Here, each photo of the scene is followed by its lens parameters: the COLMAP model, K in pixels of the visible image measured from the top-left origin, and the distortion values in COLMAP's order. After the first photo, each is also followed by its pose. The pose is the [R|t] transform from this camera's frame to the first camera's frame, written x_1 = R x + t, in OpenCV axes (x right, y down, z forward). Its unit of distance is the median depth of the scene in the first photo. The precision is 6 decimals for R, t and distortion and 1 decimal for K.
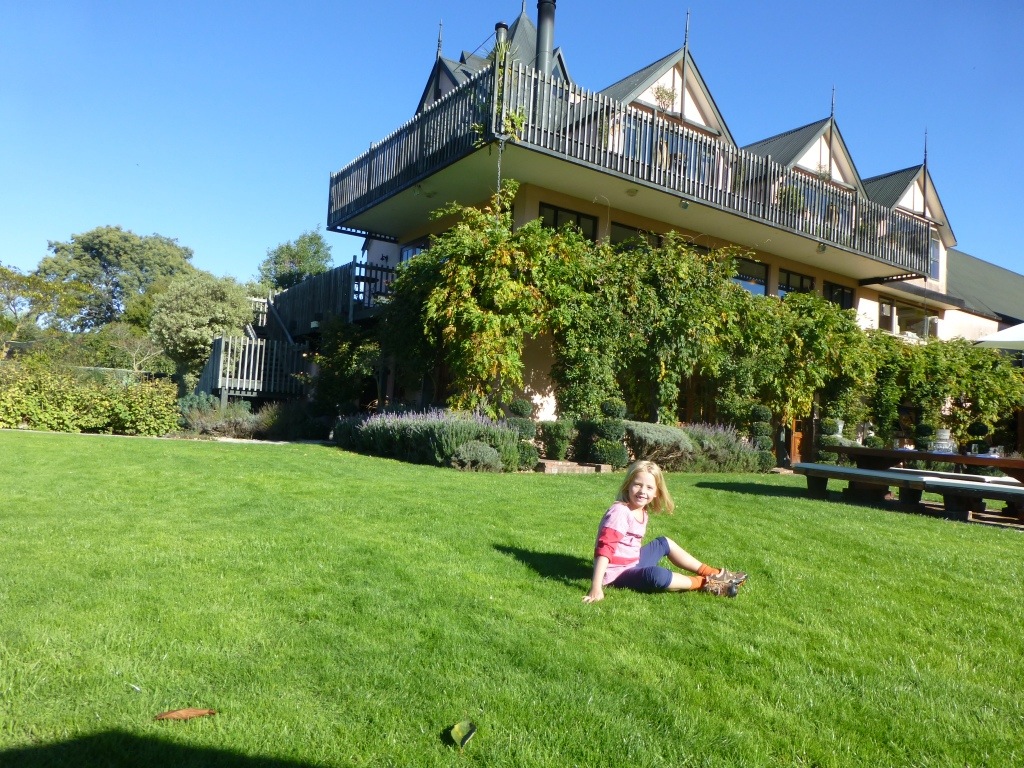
lens RADIAL K [[761.4, 0, 505.9], [0, 761.4, 383.3], [0, 0, 1]] dist [-0.035651, 0.009241]
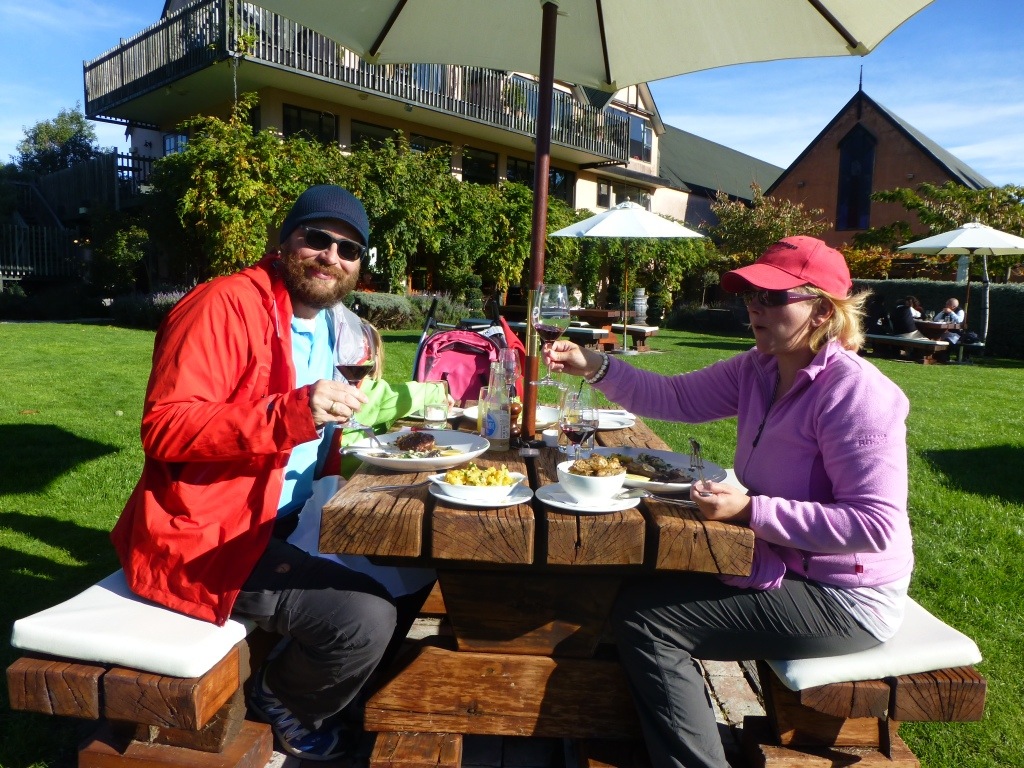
lens RADIAL K [[761.4, 0, 520.3], [0, 761.4, 384.6], [0, 0, 1]] dist [-0.035651, 0.009241]
pose [[0.966717, -0.065386, 0.247351, 0.080991], [0.020256, 0.983317, 0.180770, -0.018627], [-0.255044, -0.169743, 0.951914, -0.256482]]
